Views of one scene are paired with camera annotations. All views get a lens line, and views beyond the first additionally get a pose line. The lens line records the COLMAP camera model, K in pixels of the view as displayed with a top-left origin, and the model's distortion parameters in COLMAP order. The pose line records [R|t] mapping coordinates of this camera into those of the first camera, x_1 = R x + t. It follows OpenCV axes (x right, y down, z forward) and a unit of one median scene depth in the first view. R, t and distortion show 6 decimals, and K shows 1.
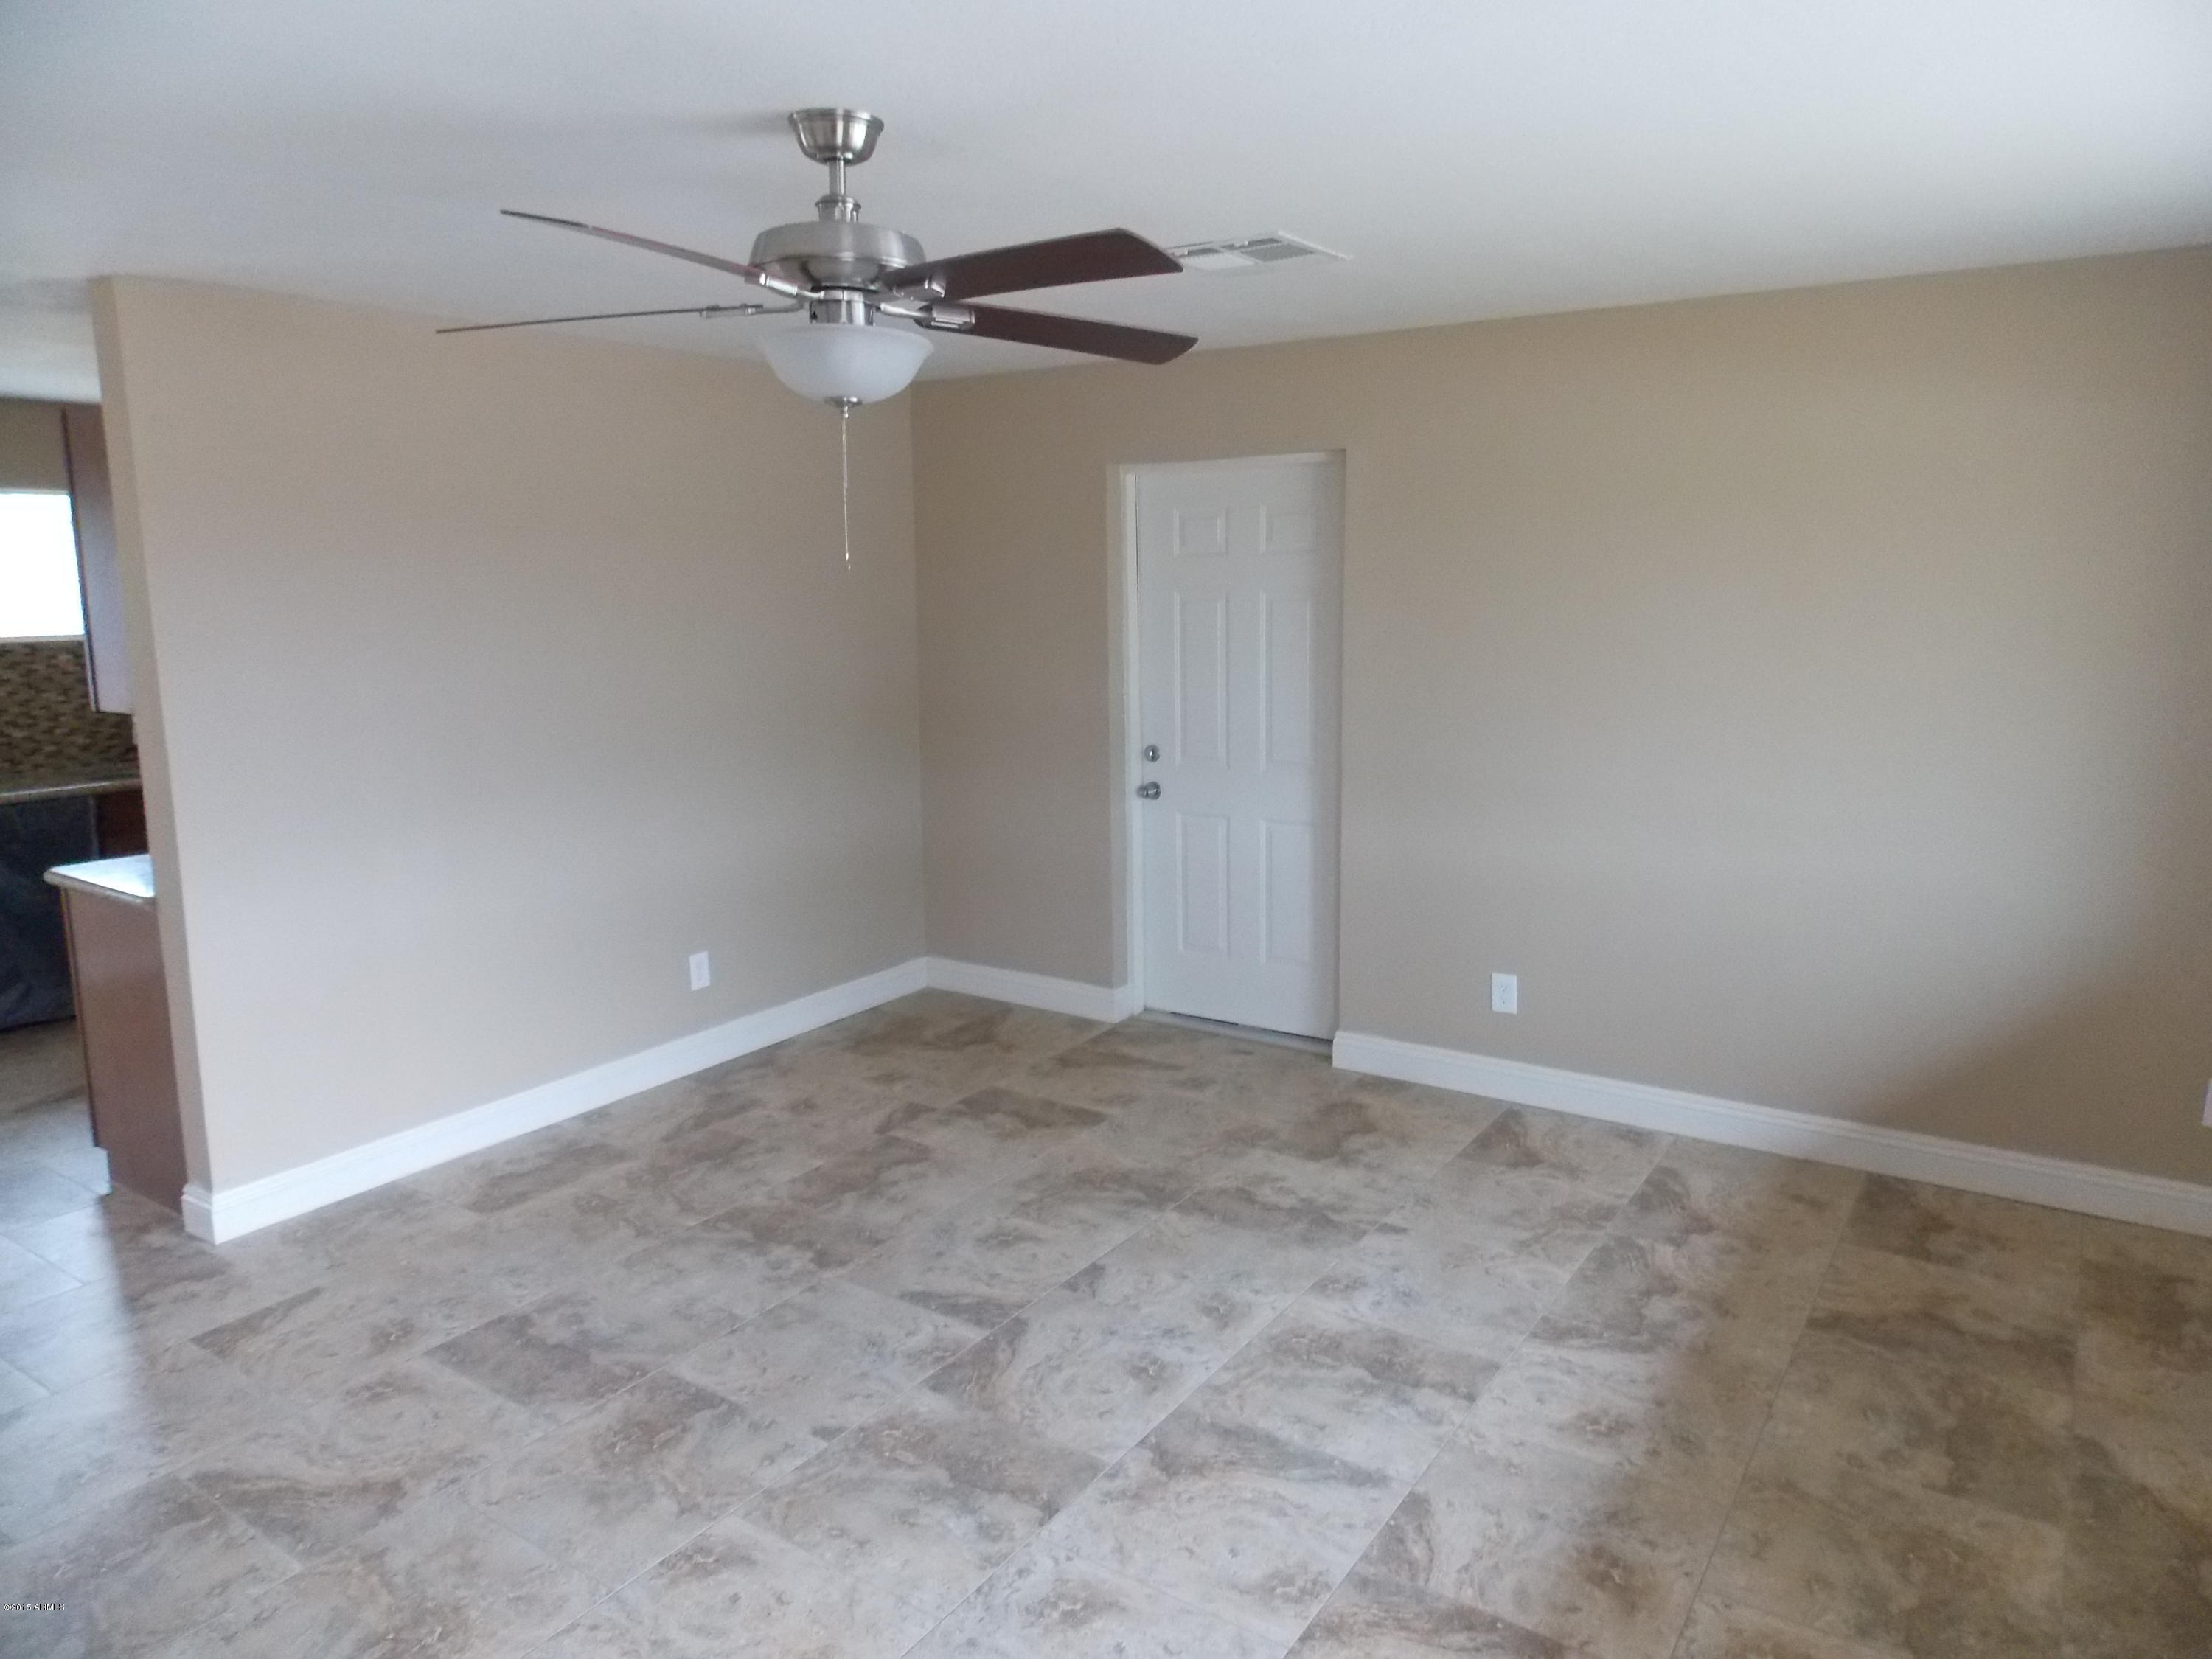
lens RADIAL K [[1450.9, 0, 1116.0], [0, 1450.9, 825.1], [0, 0, 1]] dist [-0.003151, 0.002009]
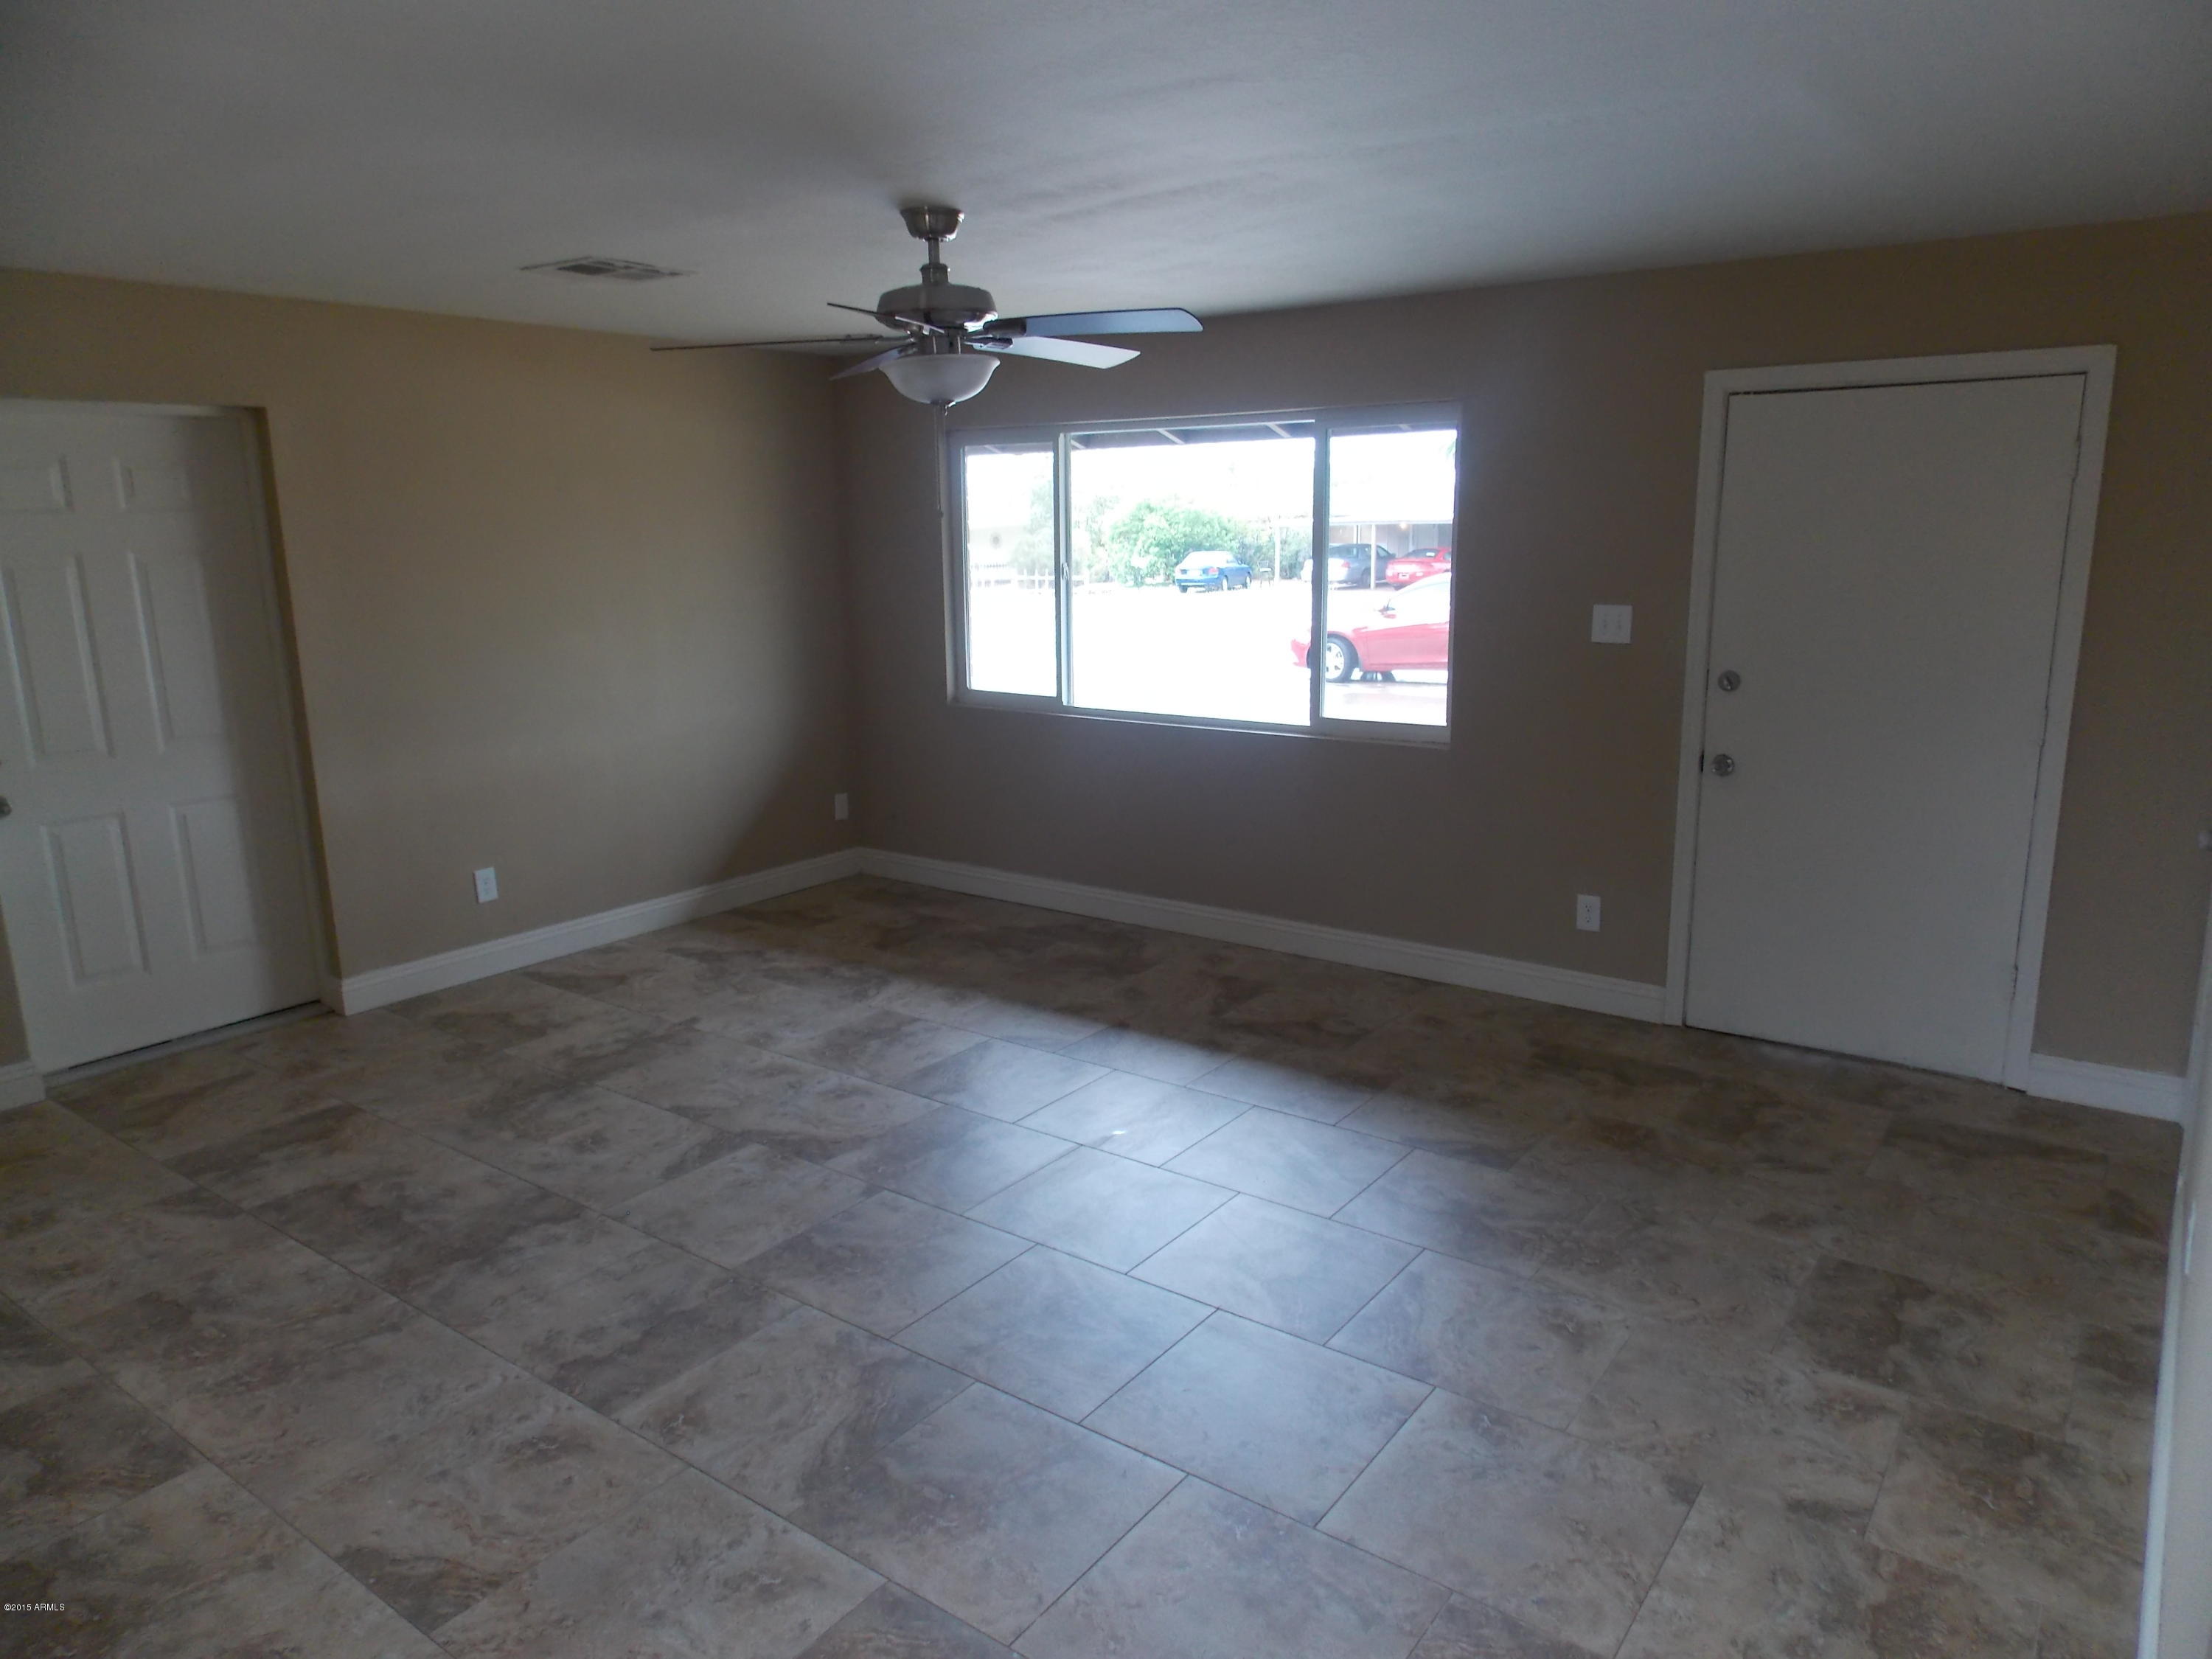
lens RADIAL K [[1450.9, 0, 1115.3], [0, 1450.9, 816.8], [0, 0, 1]] dist [-0.003151, 0.002009]
pose [[0.037969, -0.192695, 0.980524, -1.065299], [0.183398, 0.965908, 0.182721, -0.075099], [-0.982305, 0.172889, 0.072014, 0.486381]]
